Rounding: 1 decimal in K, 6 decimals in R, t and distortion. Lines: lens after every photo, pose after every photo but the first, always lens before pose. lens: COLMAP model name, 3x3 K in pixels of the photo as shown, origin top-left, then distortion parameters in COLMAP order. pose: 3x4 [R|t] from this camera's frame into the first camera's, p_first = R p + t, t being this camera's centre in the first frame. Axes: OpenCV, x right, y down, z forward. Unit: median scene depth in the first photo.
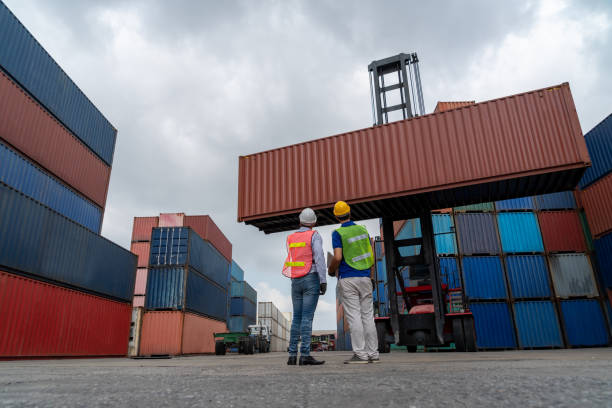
lens RADIAL K [[404.6, 0, 306.0], [0, 404.6, 204.0], [0, 0, 1]] dist [-0.028377, -0.000509]
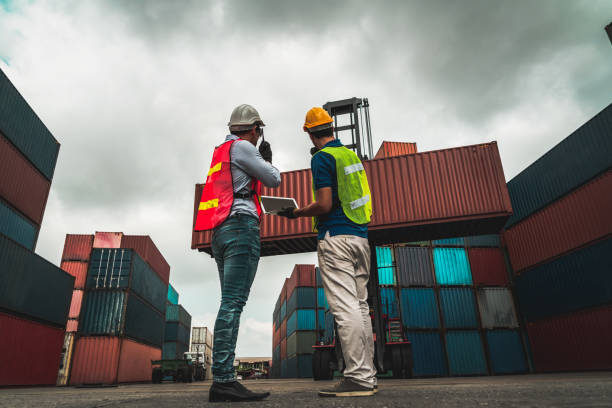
lens RADIAL K [[410.9, 0, 306.0], [0, 410.9, 204.0], [0, 0, 1]] dist [-0.022256, -0.001337]
pose [[0.987903, 0.054928, 0.145022, -0.029422], [-0.046933, 0.997214, -0.057986, -0.015873], [-0.147803, 0.050479, 0.987728, -0.047022]]
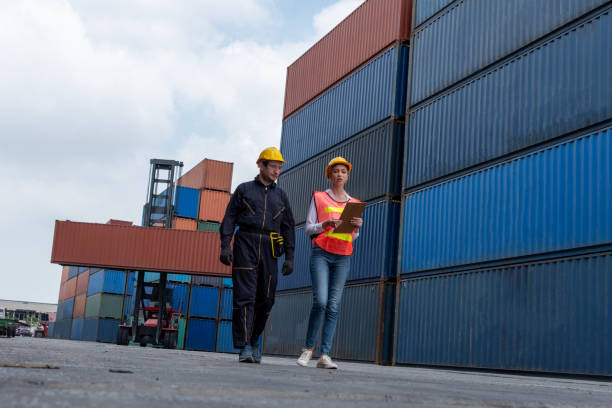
lens RADIAL K [[809.6, 0, 306.0], [0, 809.6, 204.0], [0, 0, 1]] dist [0.006039, 0.002768]
pose [[0.913810, 0.156040, 0.374970, -0.359527], [-0.218999, 0.966842, 0.131364, -0.614005], [-0.342039, -0.202160, 0.917682, -1.698356]]
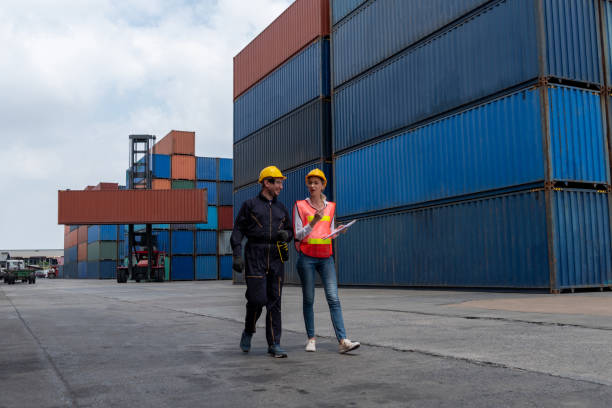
lens RADIAL K [[632.0, 0, 306.0], [0, 632.0, 204.0], [0, 0, 1]] dist [-0.017520, -0.017082]
pose [[0.887817, 0.046635, 0.457828, -0.382809], [-0.153123, 0.968102, 0.198322, -0.648220], [-0.433975, -0.246177, 0.866638, -1.700301]]
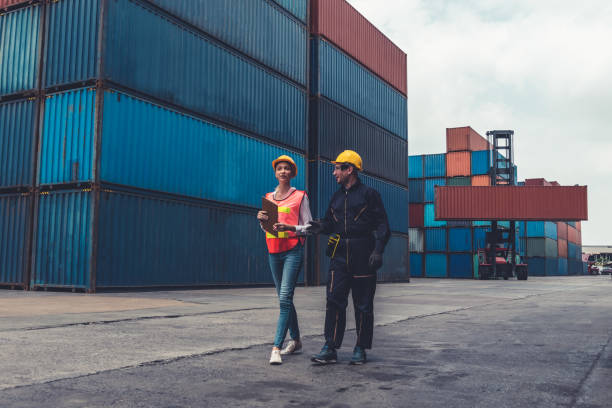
lens RADIAL K [[632.0, 0, 306.0], [0, 632.0, 204.0], [0, 0, 1]] dist [-0.017520, -0.017082]
pose [[0.888477, -0.017599, -0.458584, 0.921146], [0.130733, 0.967567, 0.216155, -0.679400], [0.439907, -0.252001, 0.861962, -1.723070]]
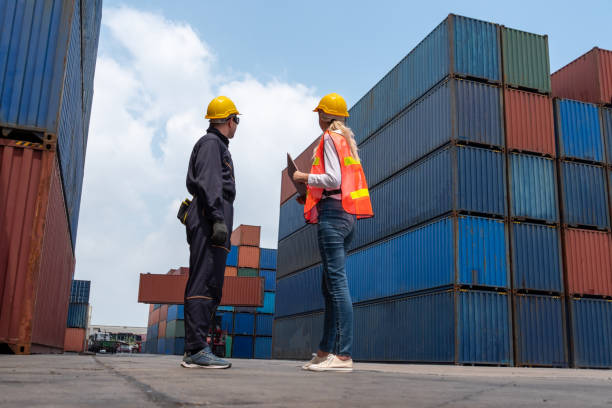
lens RADIAL K [[632.0, 0, 306.0], [0, 632.0, 204.0], [0, 0, 1]] dist [-0.017520, -0.017082]
pose [[0.938529, 0.130750, 0.319480, -0.374108], [-0.165599, 0.982579, 0.084348, -0.751403], [-0.302886, -0.132069, 0.943832, -2.078063]]
